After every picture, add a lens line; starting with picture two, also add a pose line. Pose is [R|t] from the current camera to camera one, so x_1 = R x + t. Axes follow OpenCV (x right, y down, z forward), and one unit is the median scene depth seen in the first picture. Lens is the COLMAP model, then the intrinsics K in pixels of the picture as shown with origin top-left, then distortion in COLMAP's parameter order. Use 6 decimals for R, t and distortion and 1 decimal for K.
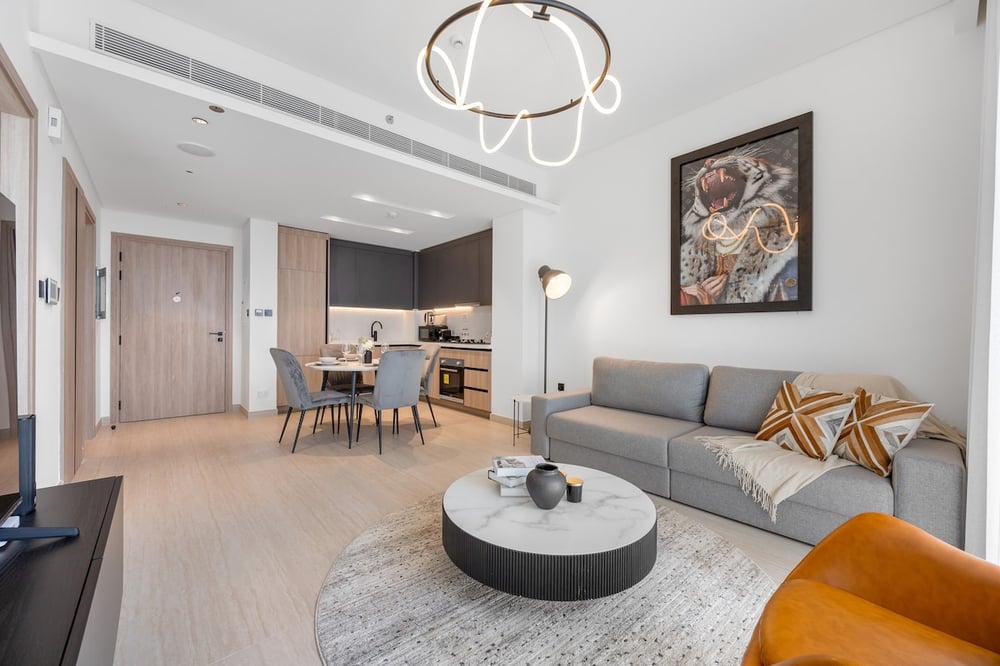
lens RADIAL K [[390.7, 0, 500.1], [0, 390.7, 333.9], [0, 0, 1]] dist [-0.003875, 0.000203]
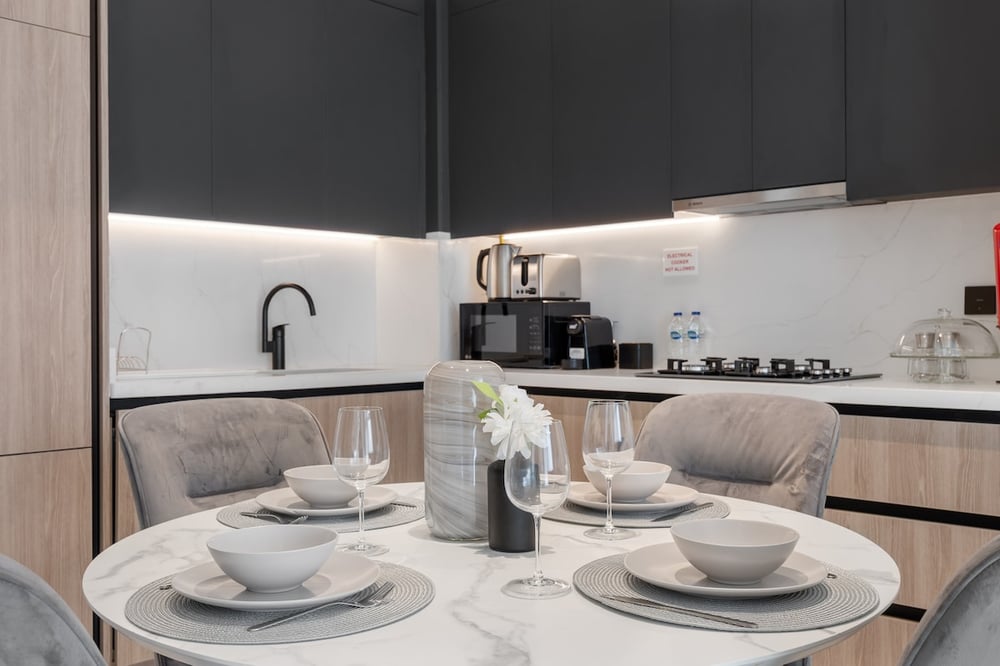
lens RADIAL K [[967.3, 0, 499.2], [0, 967.3, 331.5], [0, 0, 1]] dist [0.023196, 0.000000]
pose [[0.995335, -0.012631, 0.095652, -0.320936], [0.012527, 0.999920, 0.001685, -0.004419], [-0.095666, -0.000479, 0.995413, 0.538381]]
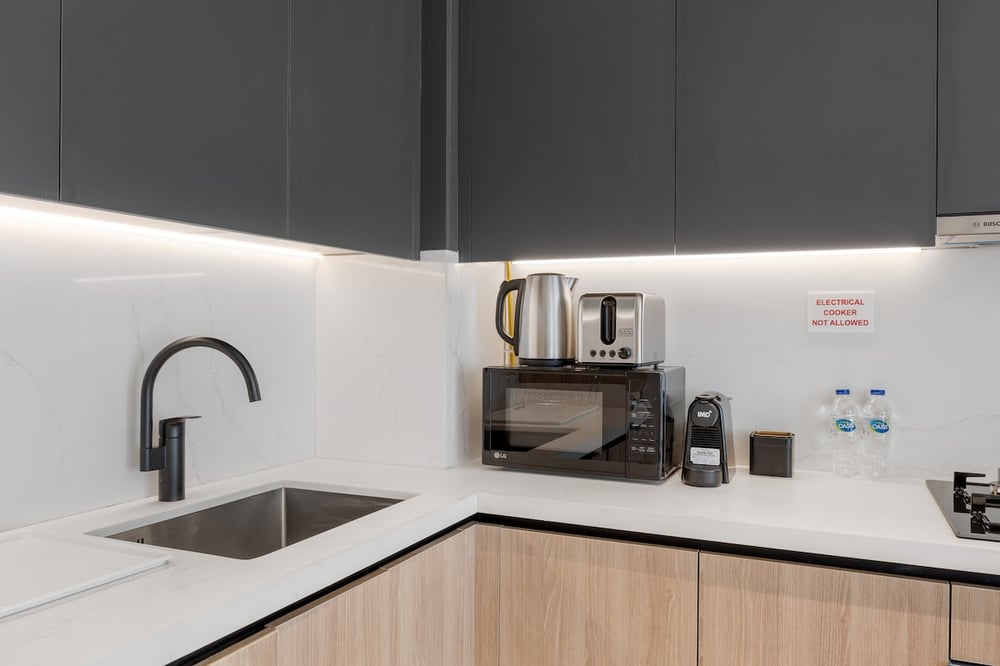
lens RADIAL K [[772.8, 0, 492.0], [0, 772.8, 324.9], [0, 0, 1]] dist [-0.013668, -0.001365]
pose [[0.910450, 0.002299, 0.413613, -0.433443], [0.001932, 0.999950, -0.009811, -0.044398], [-0.413615, 0.009731, 0.910400, 0.975896]]
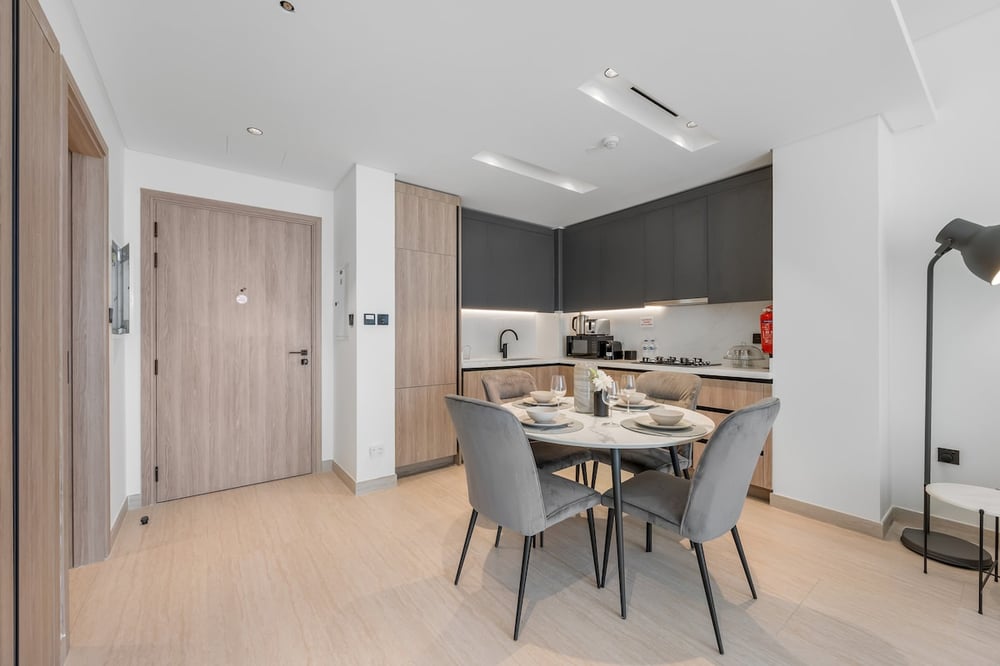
lens RADIAL K [[390.7, 0, 499.8], [0, 390.7, 337.1], [0, 0, 1]] dist [-0.003875, 0.000203]
pose [[0.997396, -0.007815, -0.071688, -0.367770], [0.007774, 0.999969, -0.000853, -0.024029], [0.071693, 0.000294, 0.997427, 0.400110]]
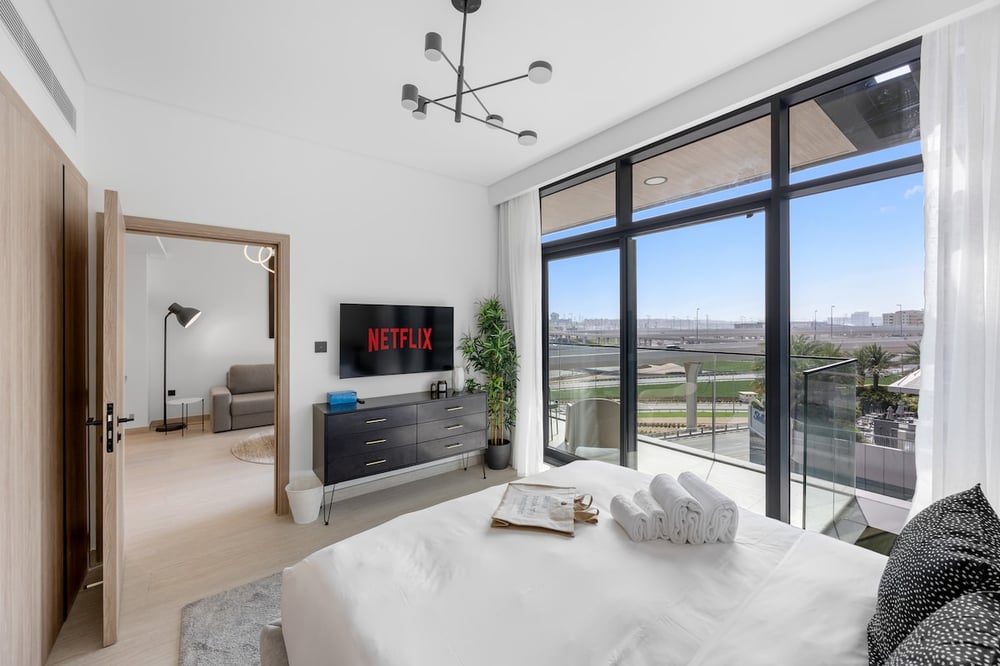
lens RADIAL K [[390.7, 0, 492.4], [0, 390.7, 327.0], [0, 0, 1]] dist [-0.003875, 0.000203]
pose [[0.071798, -0.009610, 0.997373, -0.971224], [0.003899, 0.999949, 0.009354, -0.083931], [-0.997412, 0.003217, 0.071831, -0.150533]]
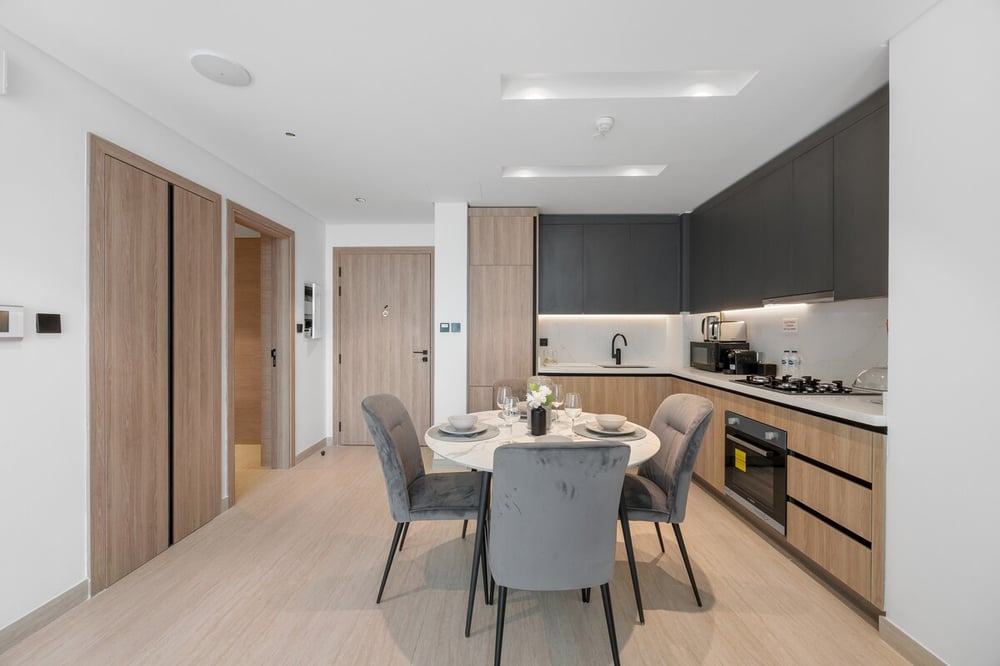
lens RADIAL K [[390.7, 0, 494.5], [0, 390.7, 332.3], [0, 0, 1]] dist [-0.003875, 0.000203]
pose [[0.734913, -0.003786, -0.678151, -0.041420], [-0.000722, 0.999979, -0.006365, -0.039829], [0.678161, 0.005167, 0.734895, 0.510973]]
